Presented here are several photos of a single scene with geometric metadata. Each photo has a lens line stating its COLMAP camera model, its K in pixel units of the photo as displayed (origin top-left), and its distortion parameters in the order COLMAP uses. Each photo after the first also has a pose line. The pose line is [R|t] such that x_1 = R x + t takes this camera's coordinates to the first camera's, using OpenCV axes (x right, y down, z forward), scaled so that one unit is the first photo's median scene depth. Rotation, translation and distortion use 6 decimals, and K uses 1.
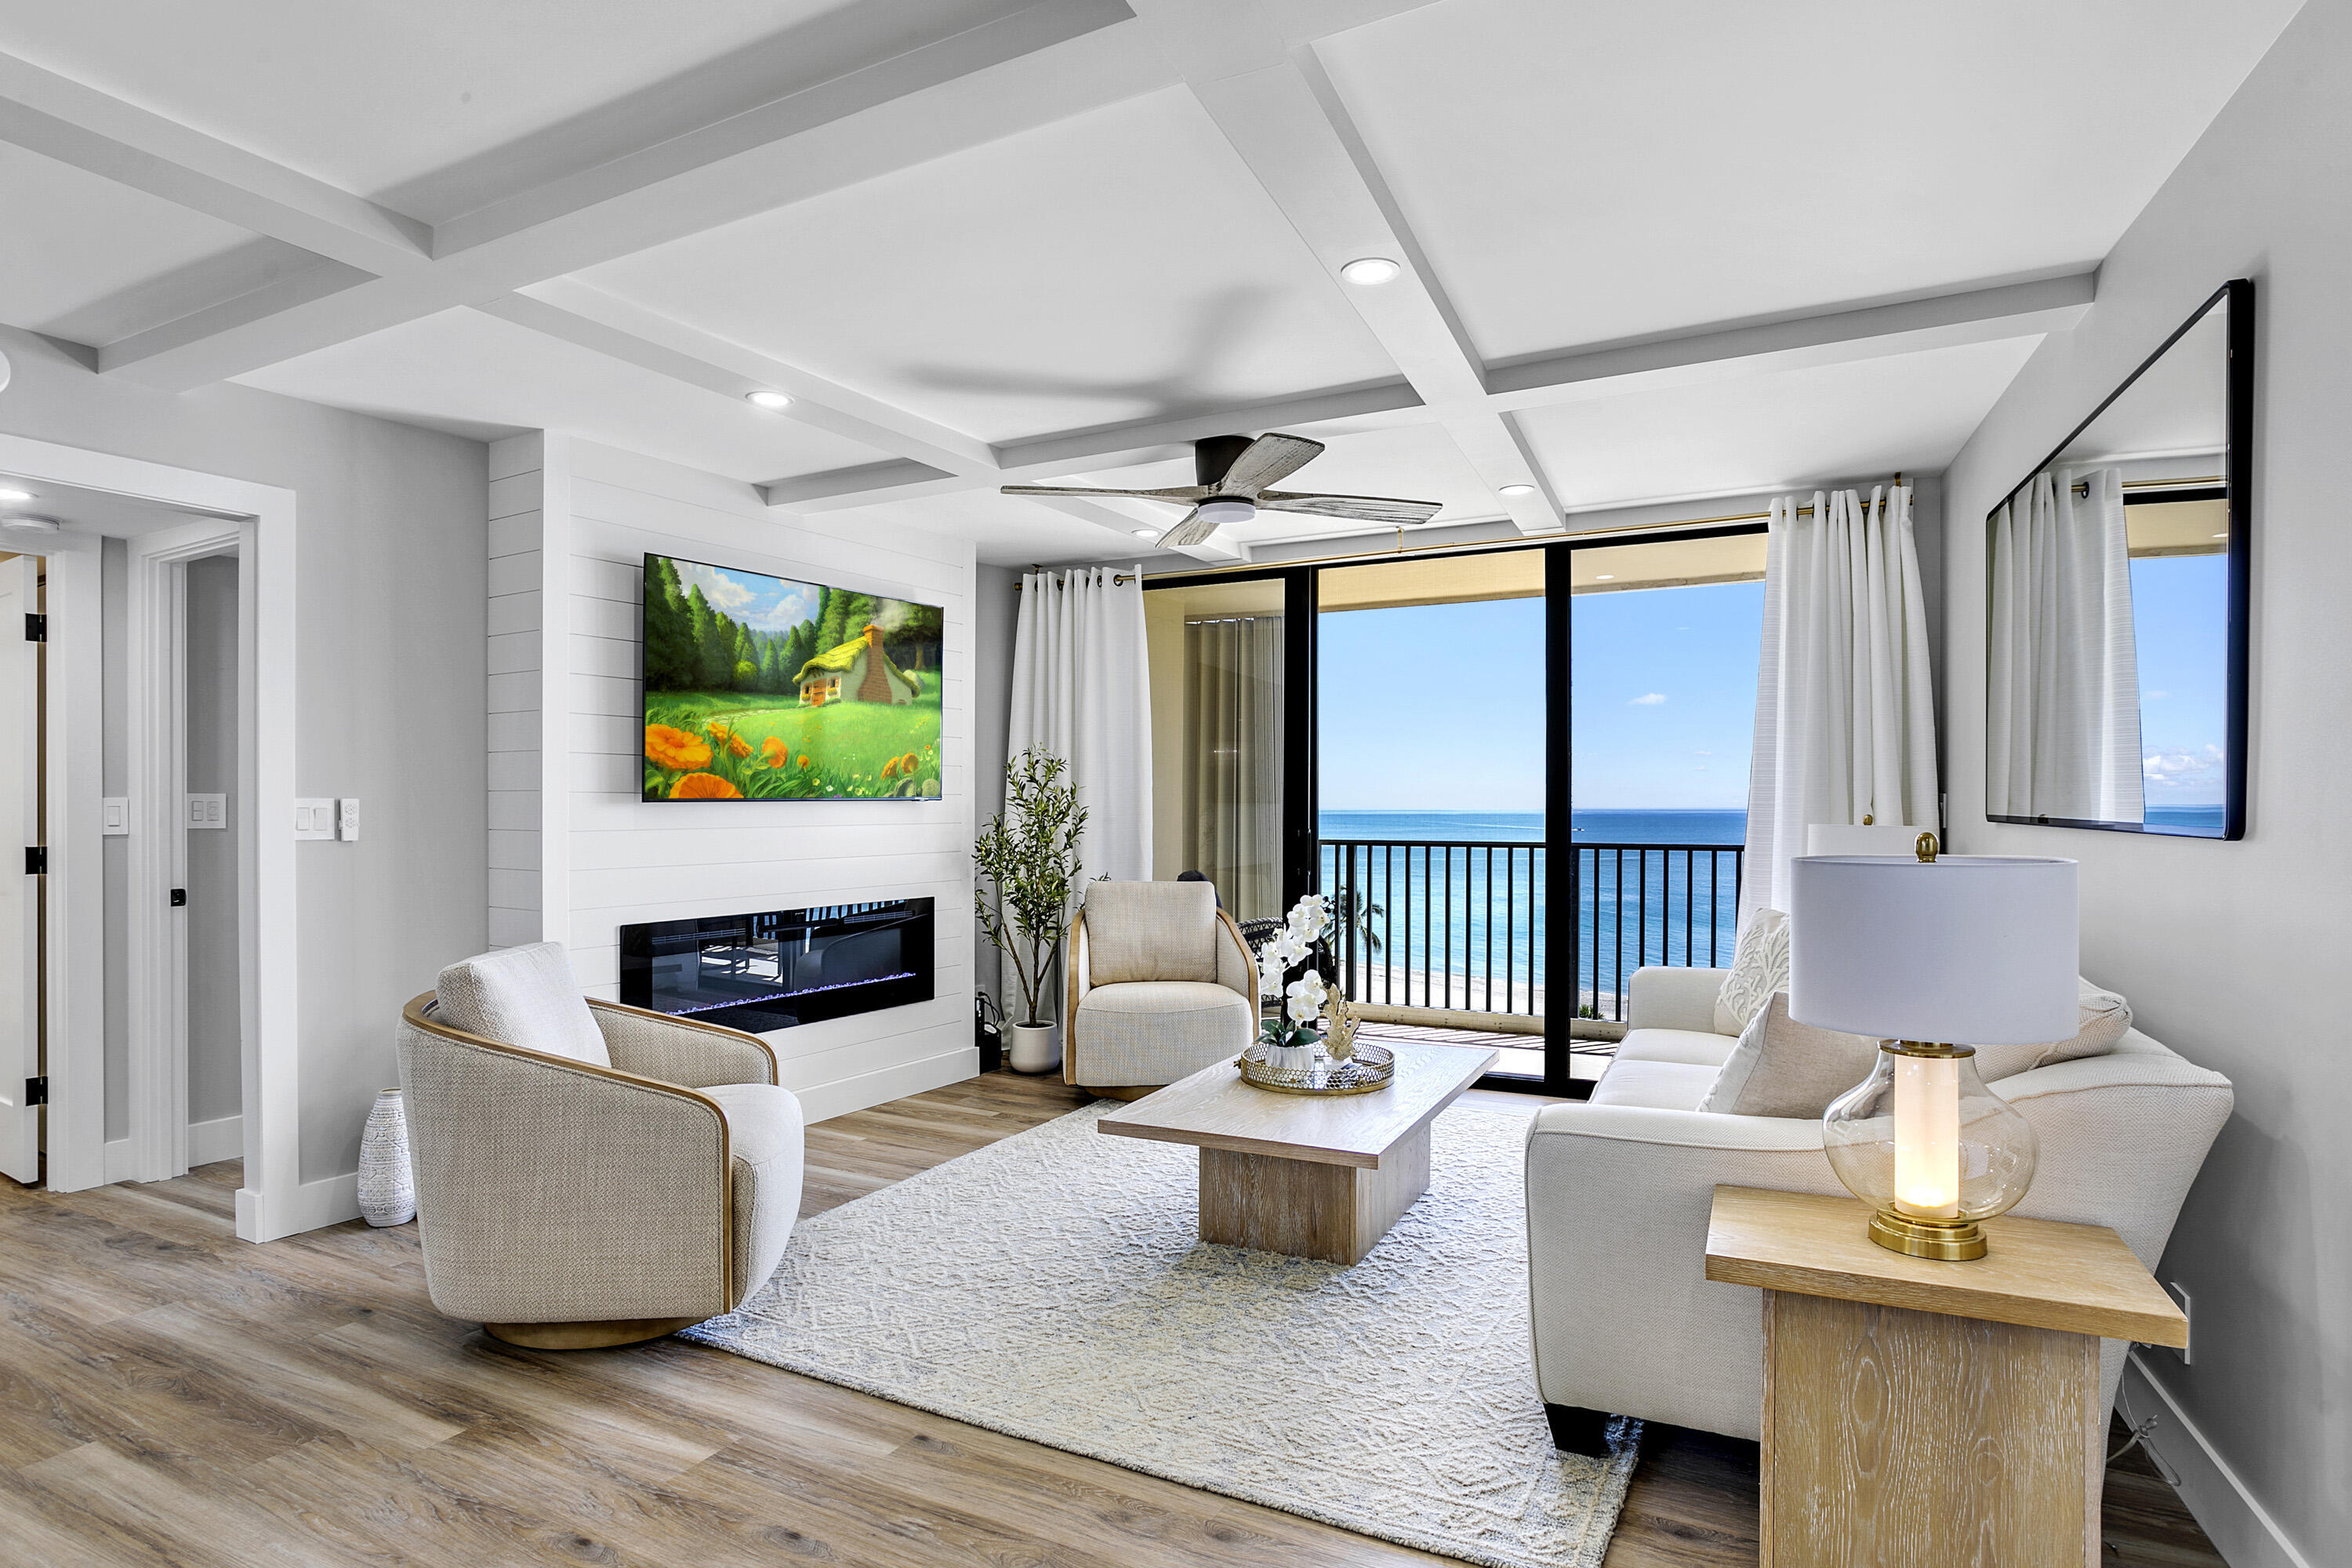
lens RADIAL K [[1250.9, 0, 1158.9], [0, 1250.9, 811.2], [0, 0, 1]] dist [-0.039007, 0.001338]
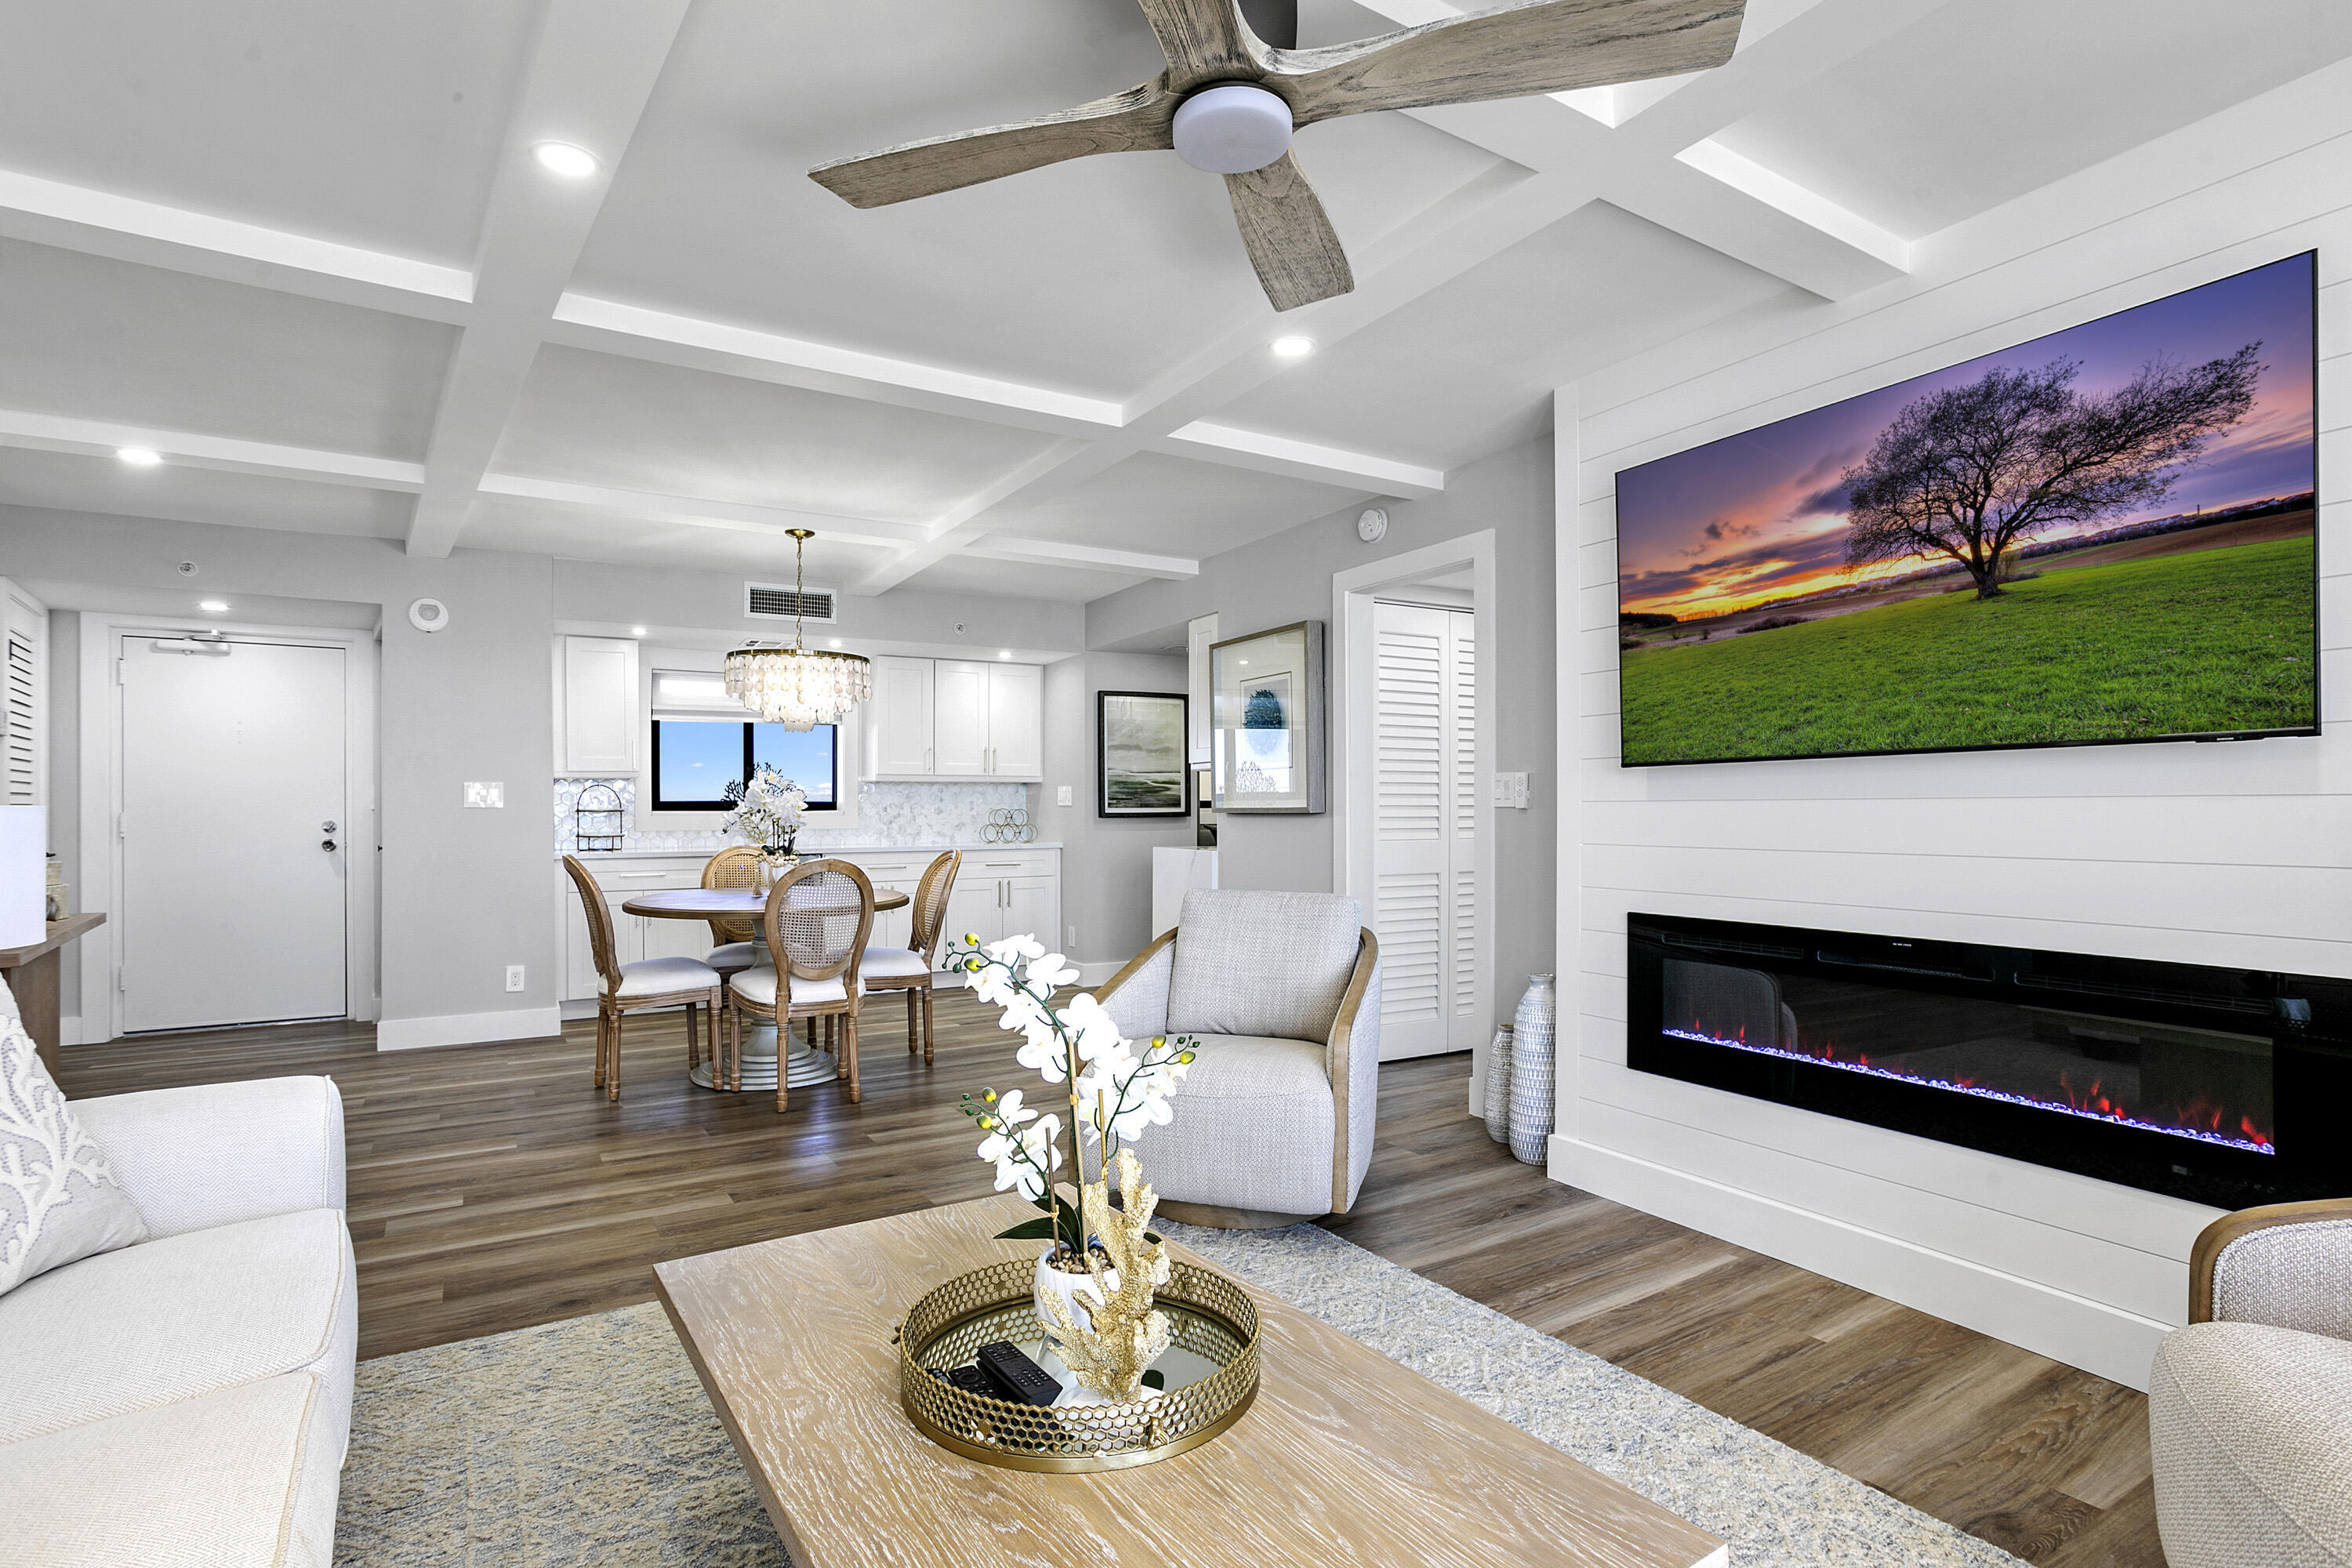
lens RADIAL K [[1135.9, 0, 1178.3], [0, 1135.9, 791.1], [0, 0, 1]] dist [-0.067345, 0.029160]
pose [[-0.475951, -0.002954, -0.879467, 0.369951], [-0.006315, 0.999980, 0.000059, 0.006803], [0.879449, 0.005582, -0.475960, 0.993958]]
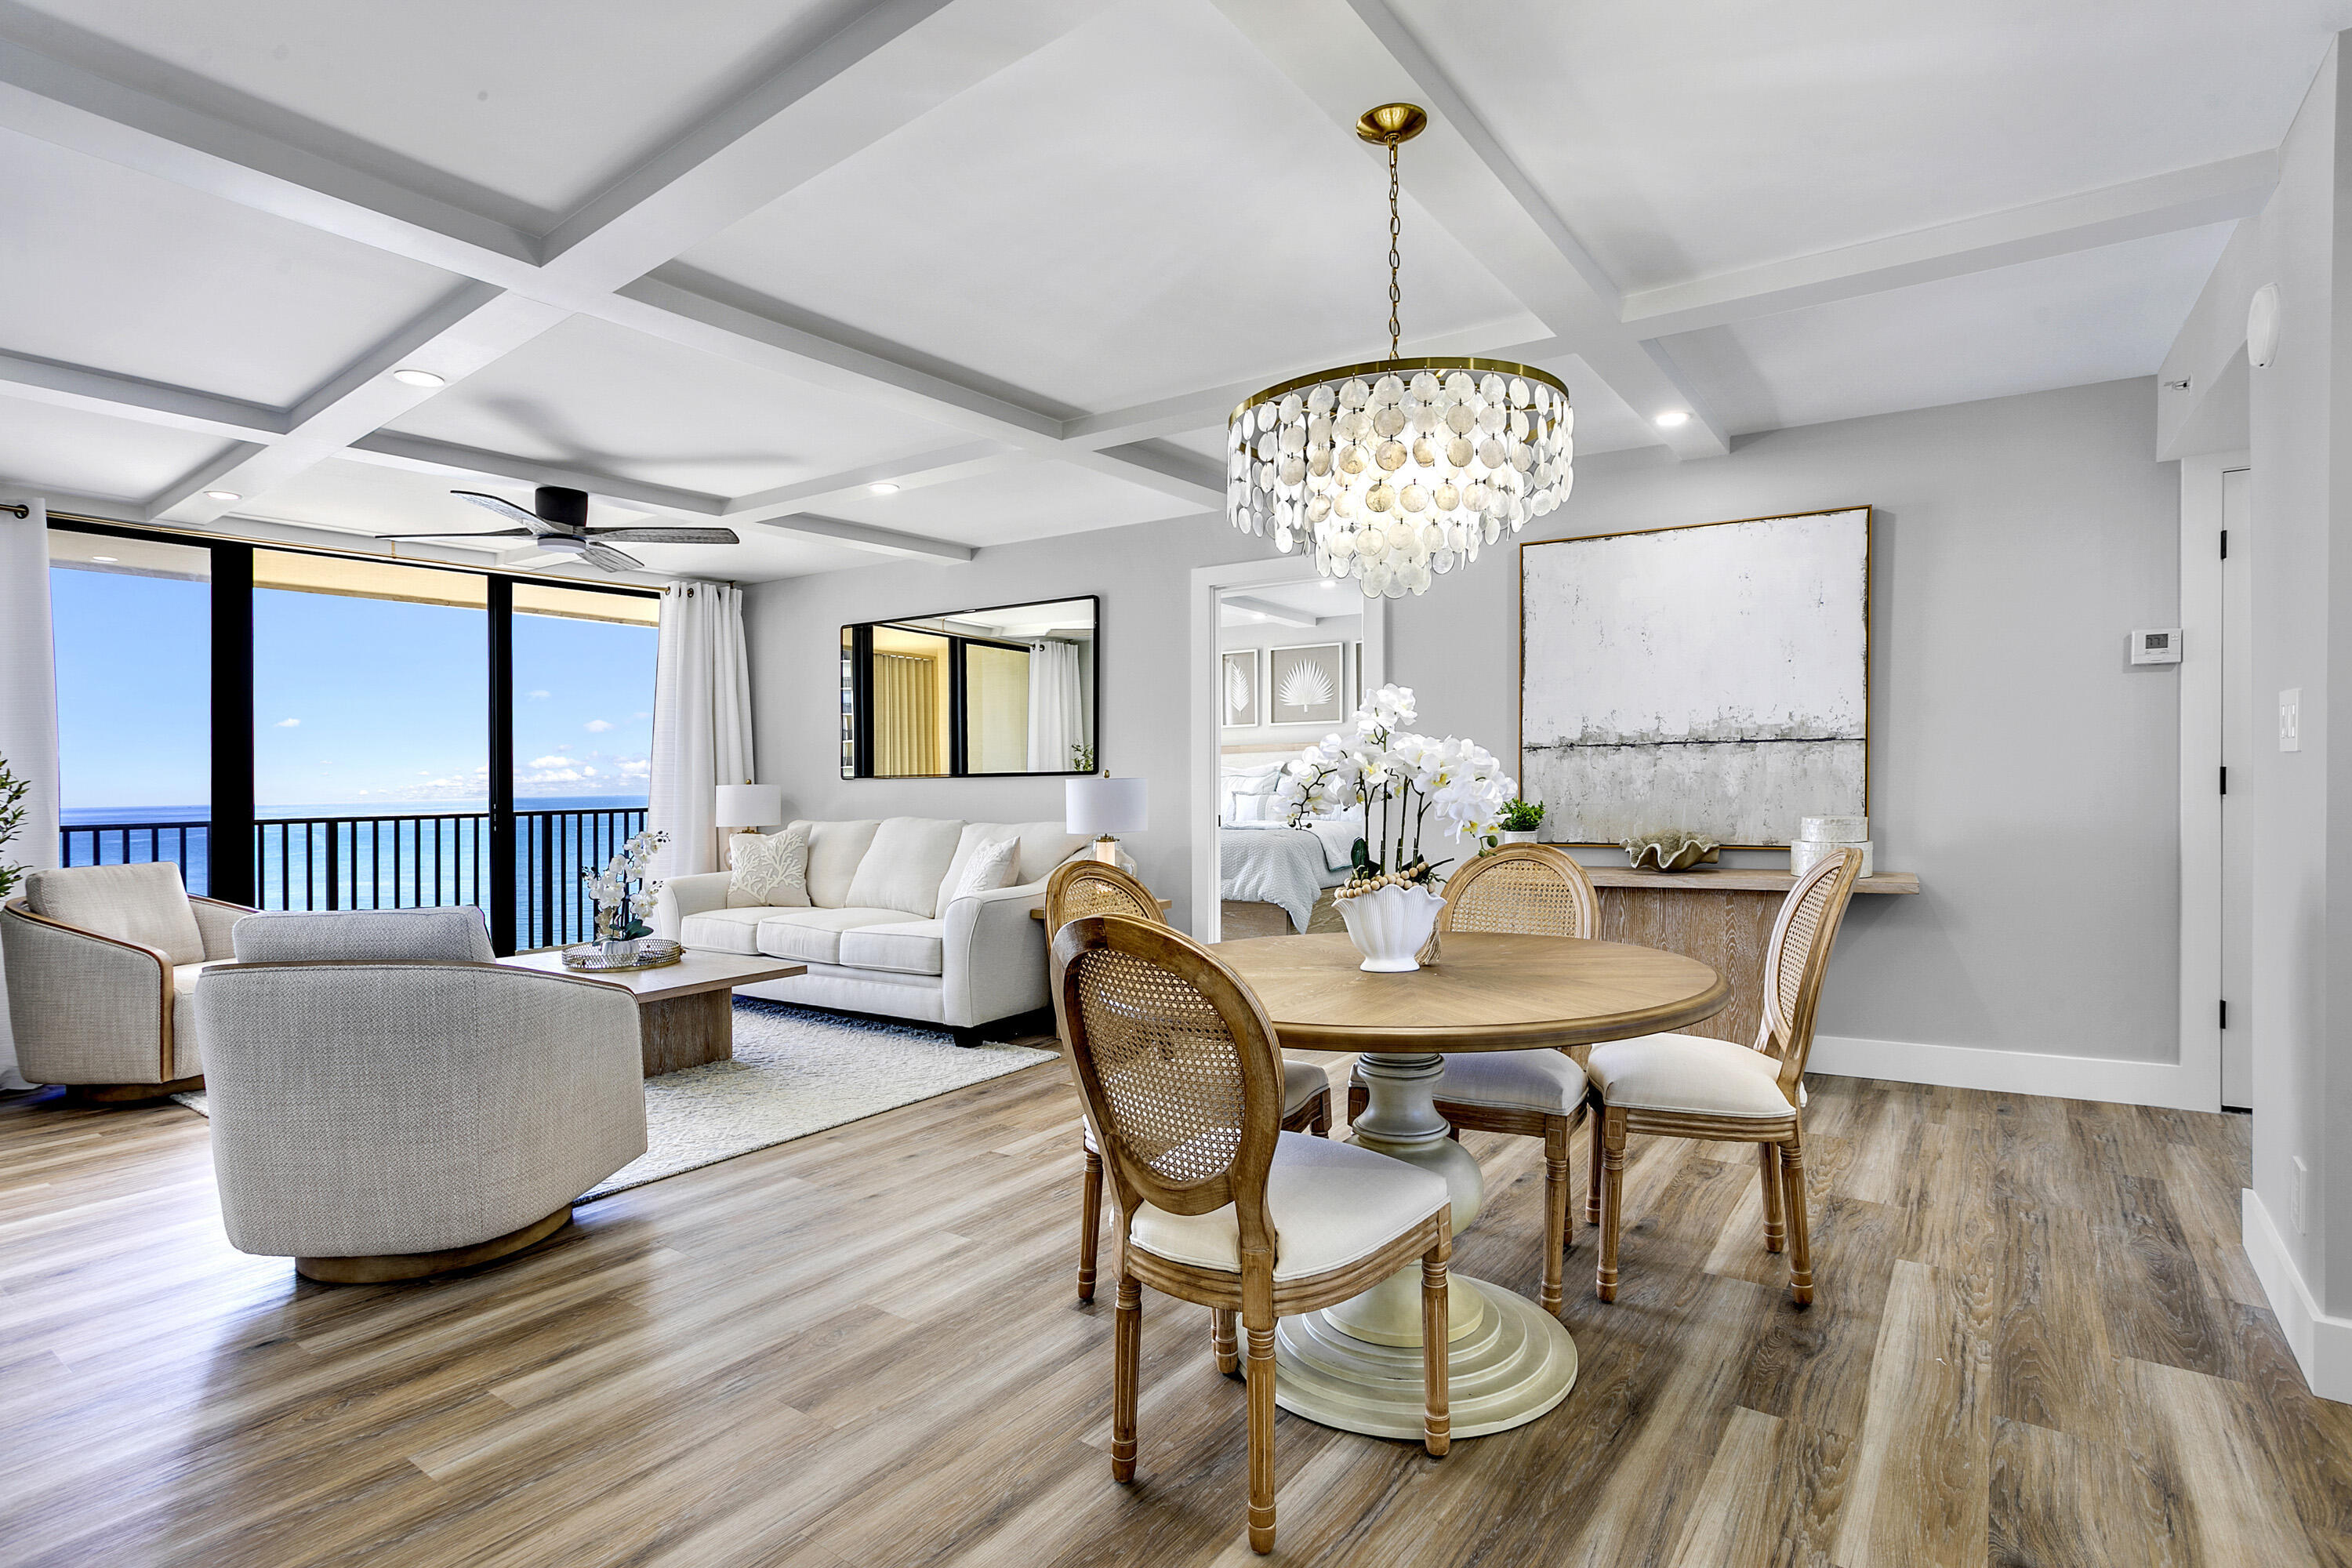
lens RADIAL K [[1135.9, 0, 1178.3], [0, 1135.9, 791.1], [0, 0, 1]] dist [-0.067345, 0.029160]
pose [[0.152416, -0.008631, 0.988279, -0.845546], [0.024356, 0.999691, 0.004974, 0.024807], [-0.988016, 0.023313, 0.152579, 0.159099]]
